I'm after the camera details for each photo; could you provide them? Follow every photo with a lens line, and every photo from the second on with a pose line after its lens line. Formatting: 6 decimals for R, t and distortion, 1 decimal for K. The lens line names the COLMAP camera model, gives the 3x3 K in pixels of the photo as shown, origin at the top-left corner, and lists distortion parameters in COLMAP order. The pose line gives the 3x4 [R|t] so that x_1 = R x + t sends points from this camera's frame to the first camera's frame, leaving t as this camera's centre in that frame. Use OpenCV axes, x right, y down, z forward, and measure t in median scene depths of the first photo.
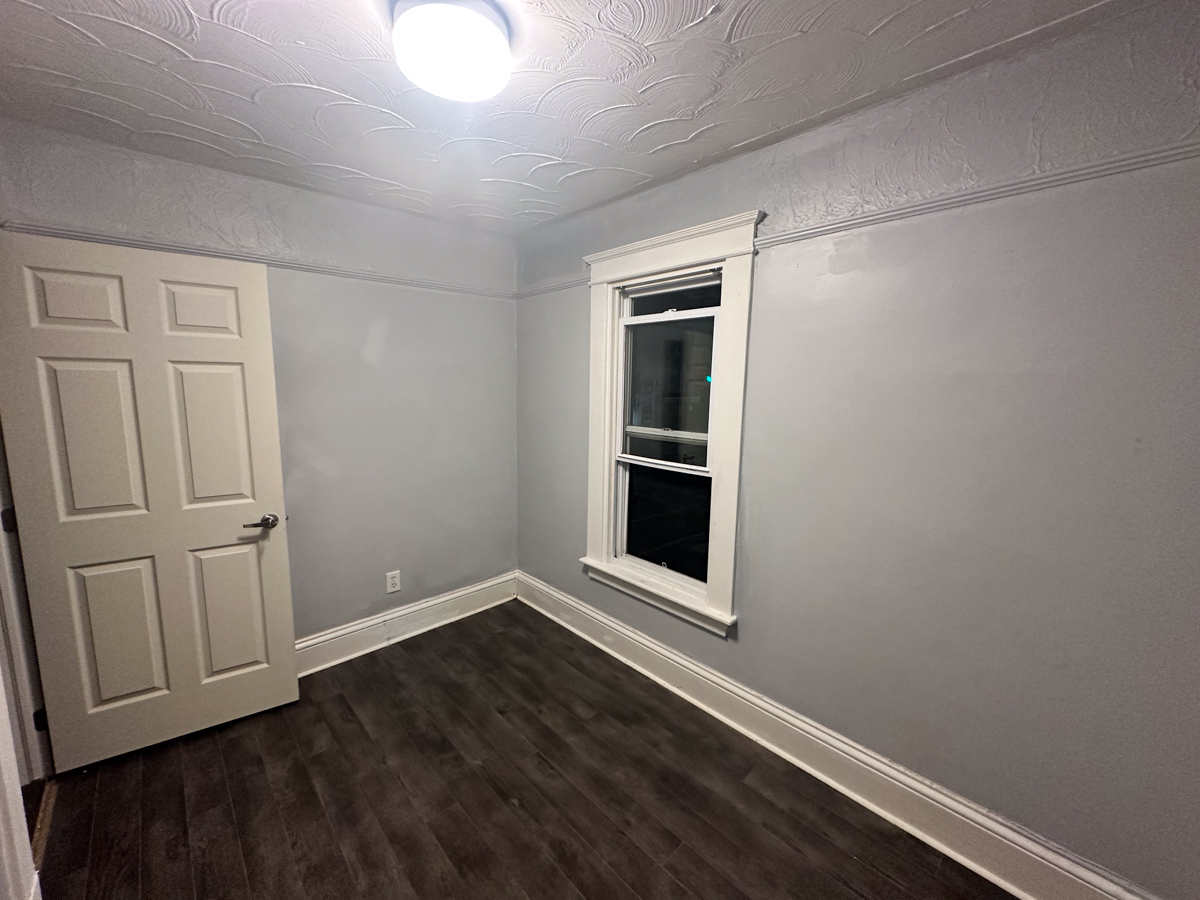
lens RADIAL K [[478.1, 0, 598.3], [0, 478.1, 451.2], [0, 0, 1]] dist [-0.002279, -0.000063]
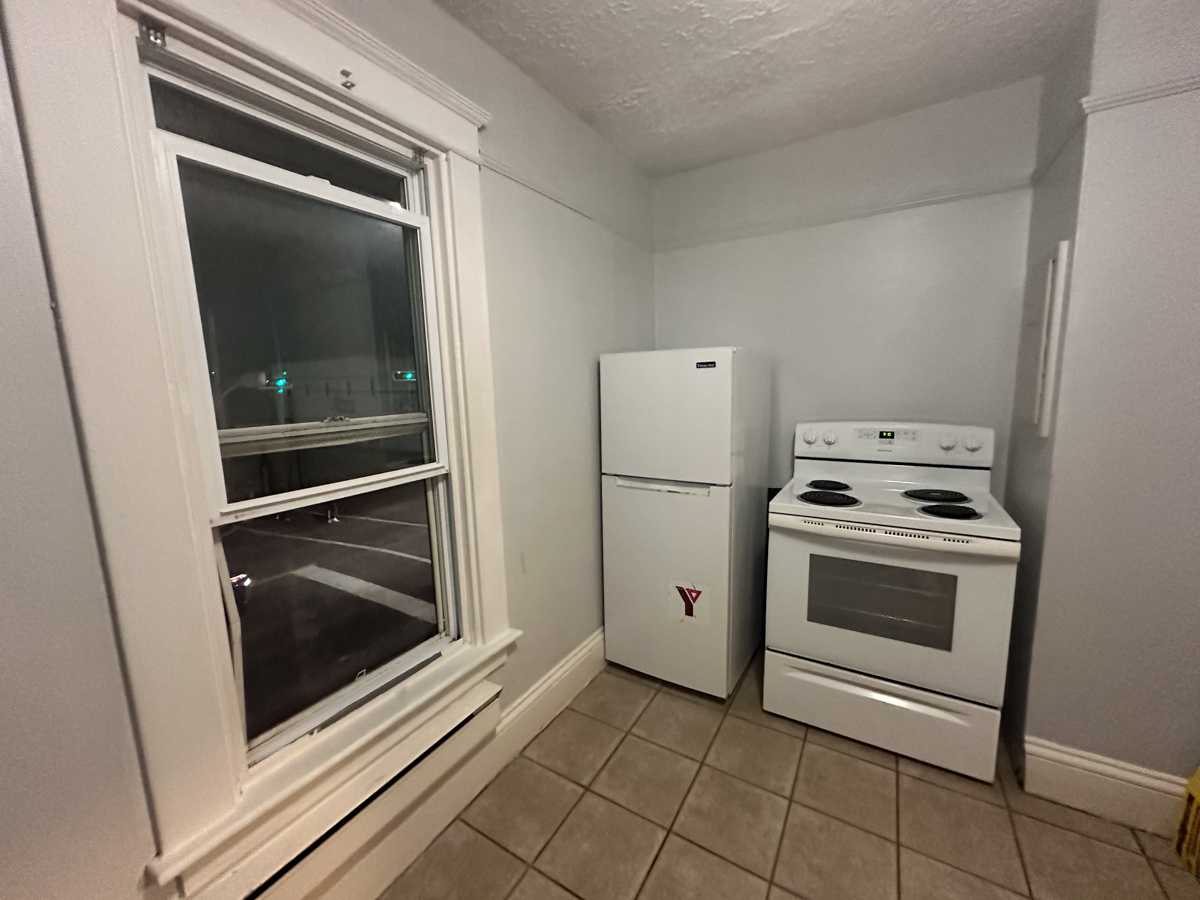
lens RADIAL K [[485.0, 0, 600.0], [0, 485.0, 450.0], [0, 0, 1]] dist [-0.002667, -0.000182]
pose [[-0.273982, -0.148454, 0.950208, -0.476725], [0.156790, 0.967902, 0.196427, -0.079114], [-0.948868, 0.202800, -0.241912, 0.957006]]
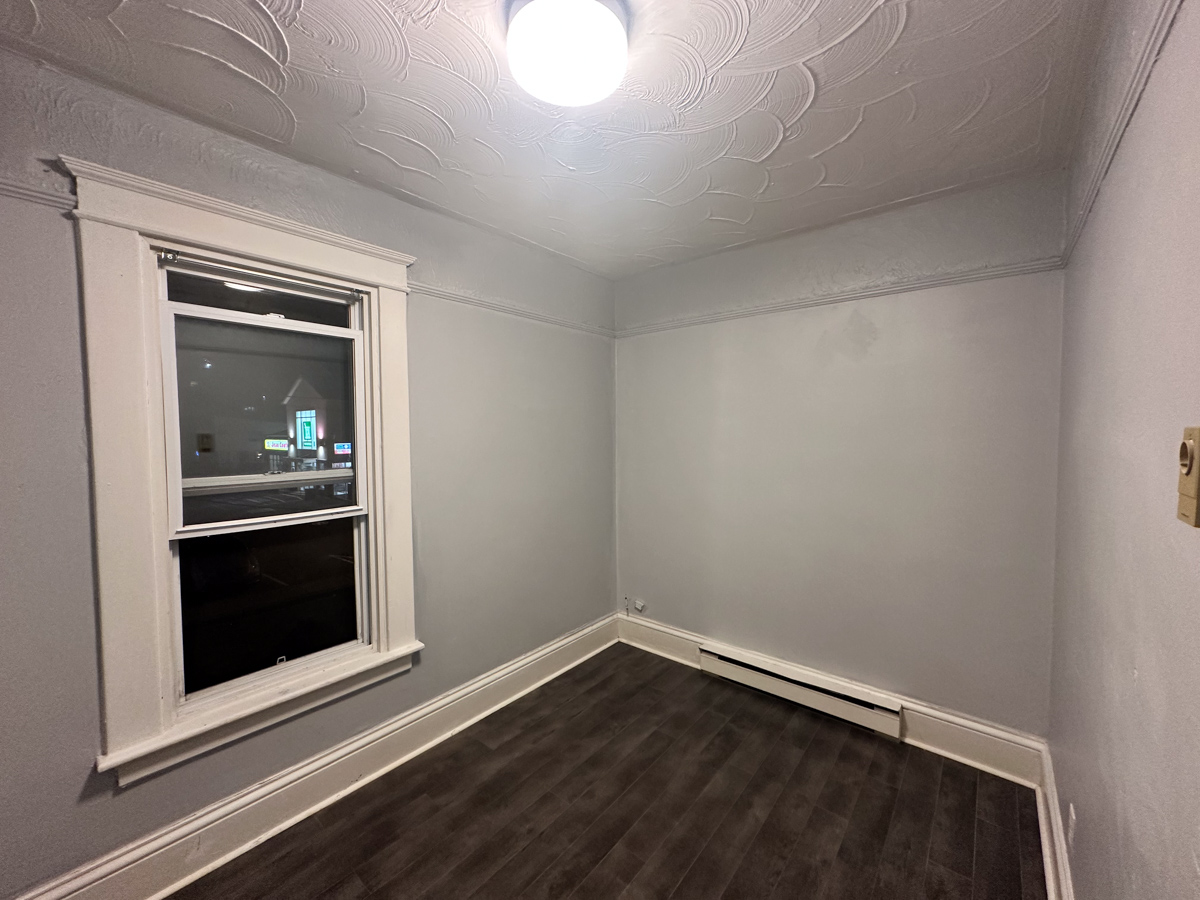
lens RADIAL K [[476.4, 0, 603.1], [0, 476.4, 449.2], [0, 0, 1]] dist [0.000602, 0.000106]
pose [[-0.126345, -0.056933, 0.990351, -0.718791], [0.140397, 0.987276, 0.074667, -0.072094], [-0.982001, 0.148476, -0.116744, 0.647713]]
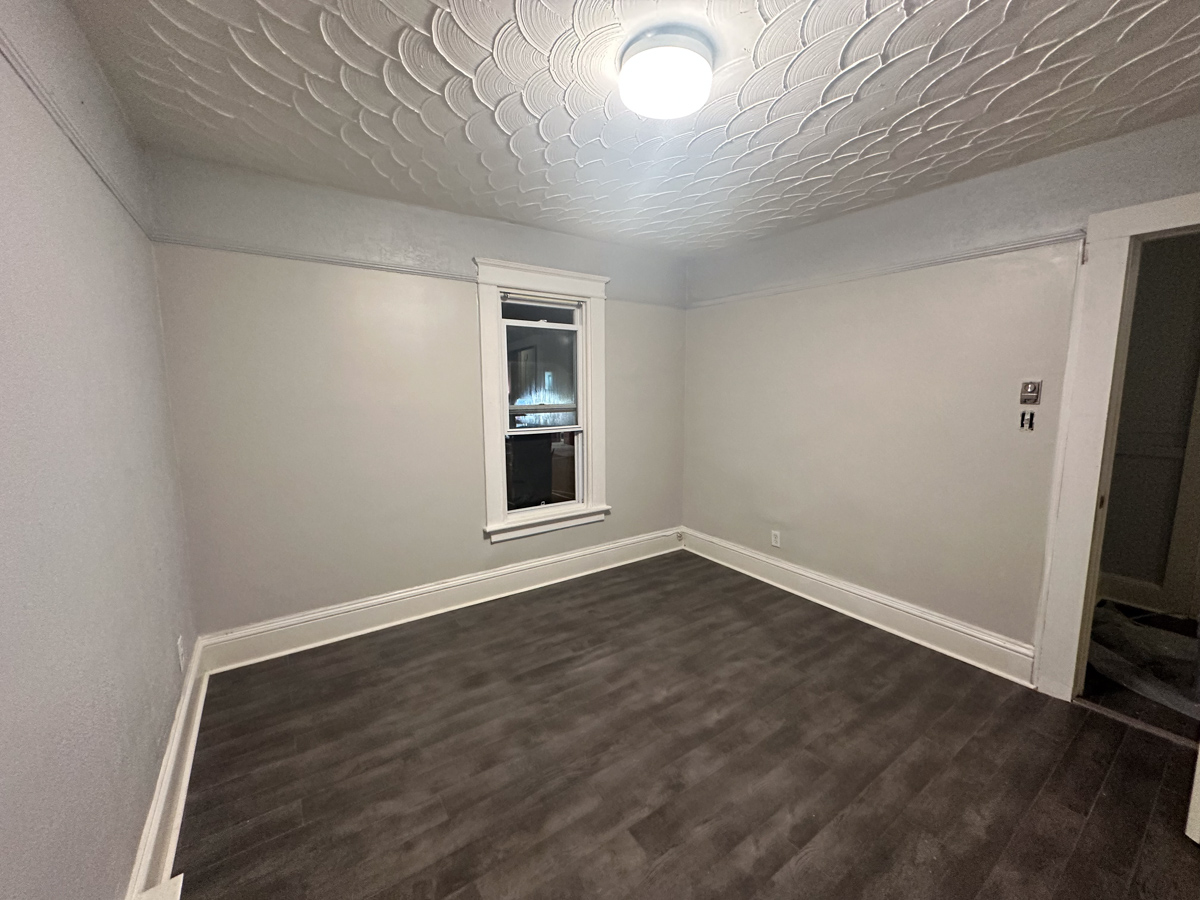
lens RADIAL K [[478.1, 0, 598.3], [0, 478.1, 451.2], [0, 0, 1]] dist [-0.002279, -0.000063]
pose [[0.143830, -0.147384, 0.978566, -1.356365], [0.143202, 0.981539, 0.126783, -0.070576], [-0.979186, 0.121897, 0.162281, 0.697612]]
